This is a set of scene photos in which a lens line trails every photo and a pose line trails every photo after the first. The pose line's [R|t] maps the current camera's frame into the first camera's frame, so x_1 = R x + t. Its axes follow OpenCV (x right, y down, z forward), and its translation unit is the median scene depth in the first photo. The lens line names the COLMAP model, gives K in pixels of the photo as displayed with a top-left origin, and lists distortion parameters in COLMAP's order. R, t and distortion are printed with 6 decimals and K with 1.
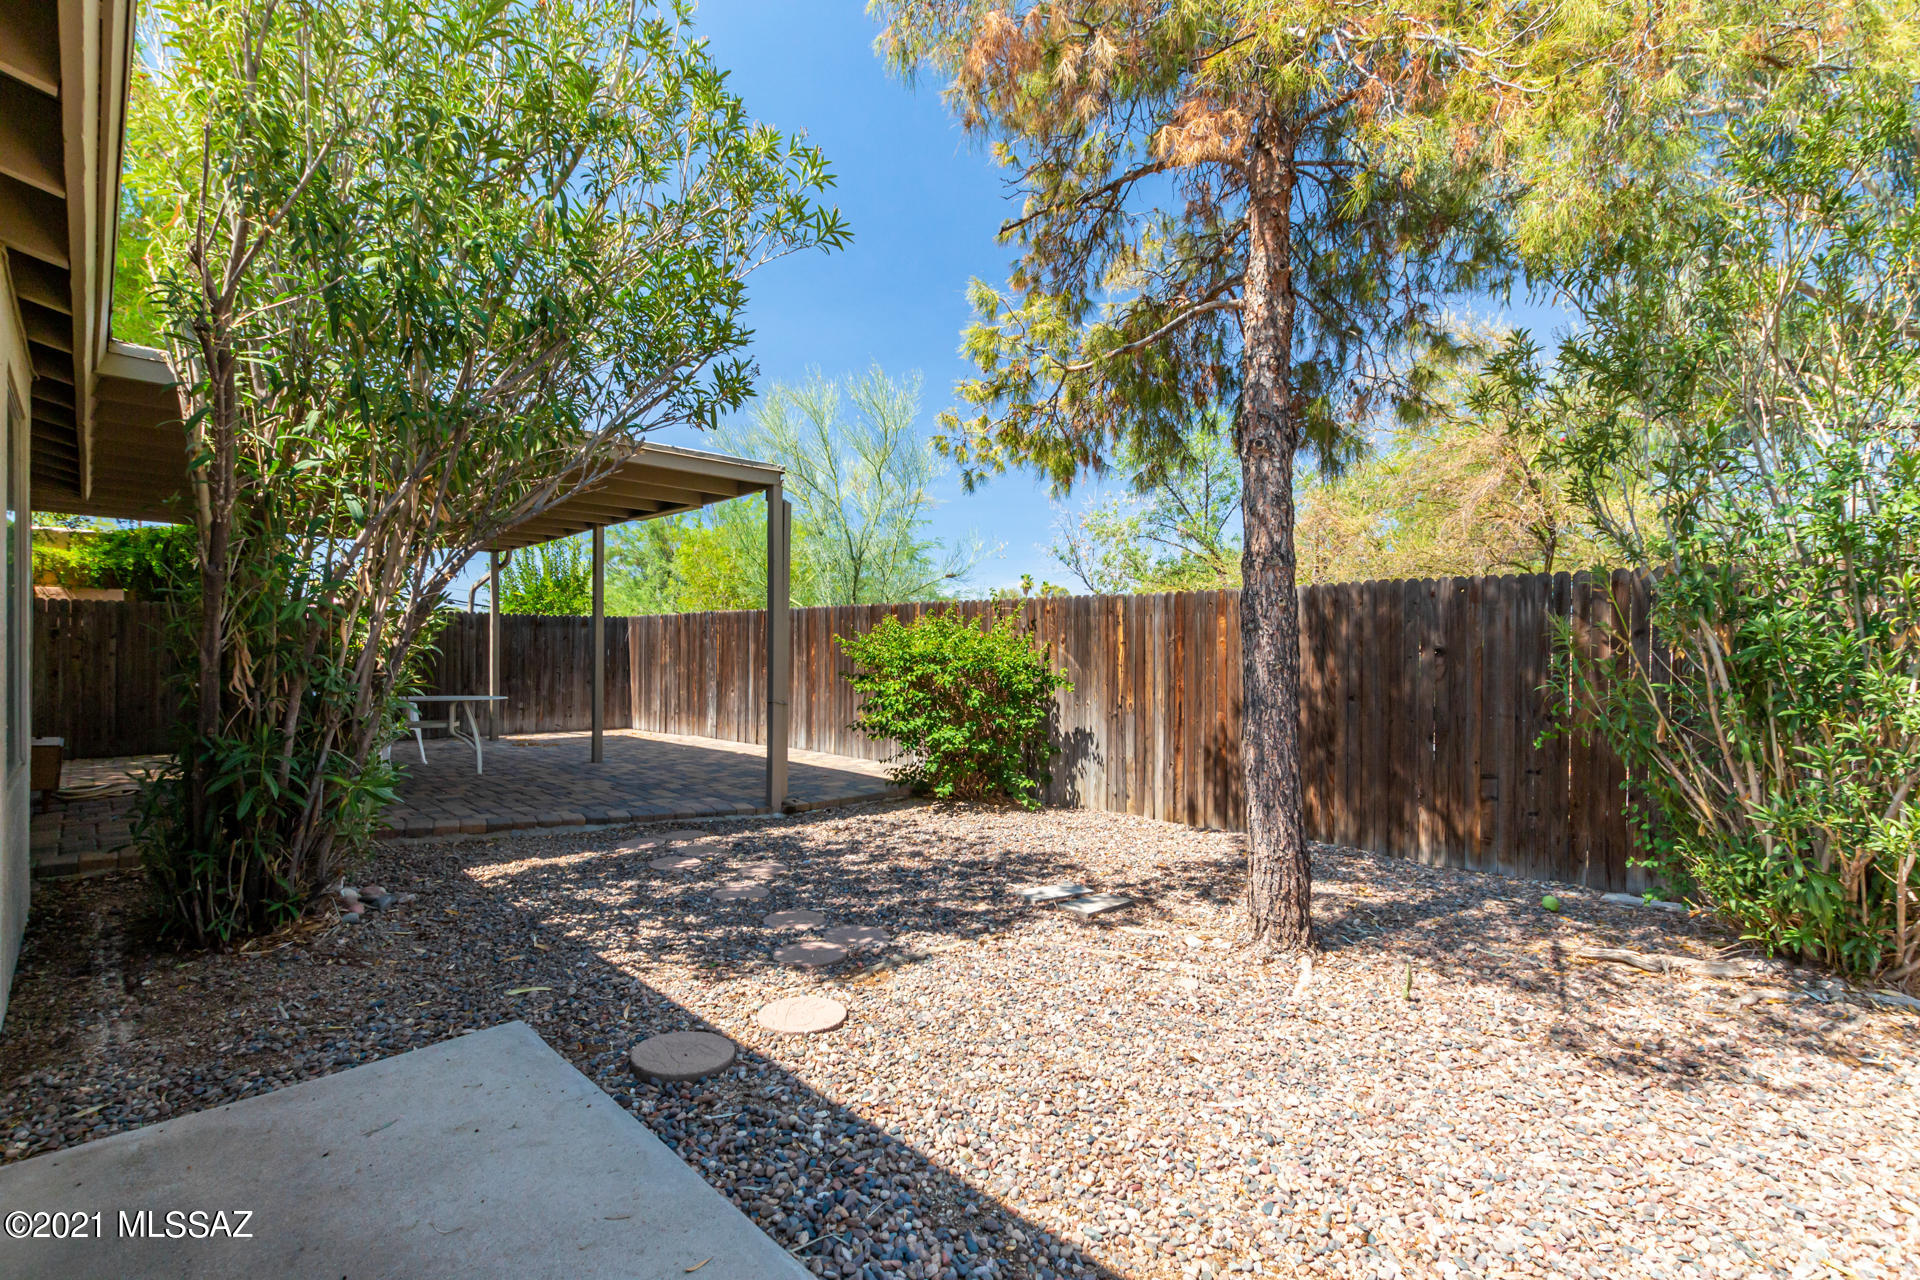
lens RADIAL K [[879.7, 0, 958.1], [0, 879.7, 645.4], [0, 0, 1]] dist [0.000854, 0.000054]
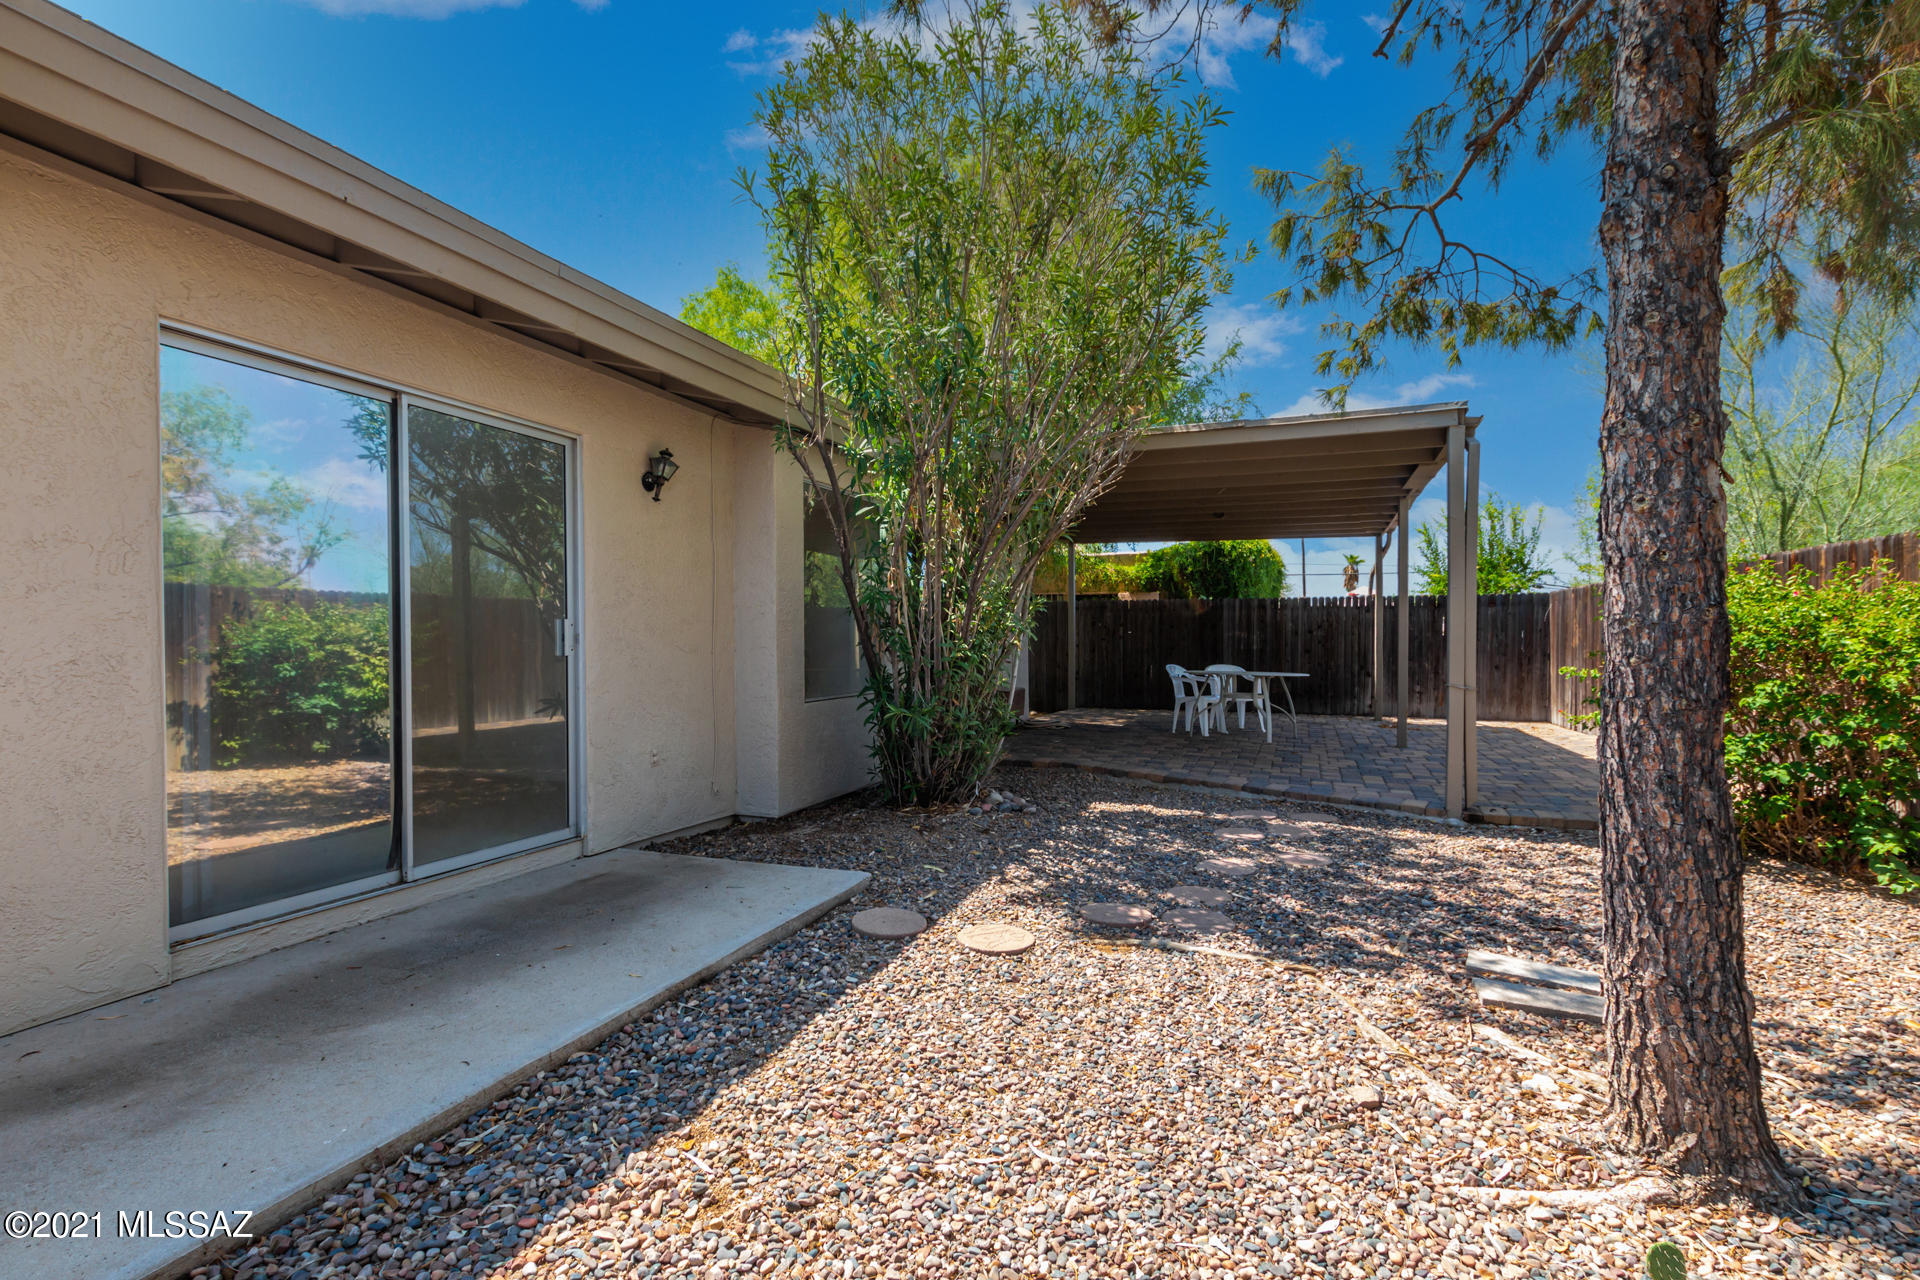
lens RADIAL K [[879.7, 0, 958.1], [0, 879.7, 645.4], [0, 0, 1]] dist [0.000854, 0.000054]
pose [[0.425338, 0.007657, -0.905002, 0.637155], [0.006541, 0.999912, 0.011534, 0.014264], [0.905011, -0.010825, 0.425250, 0.348986]]
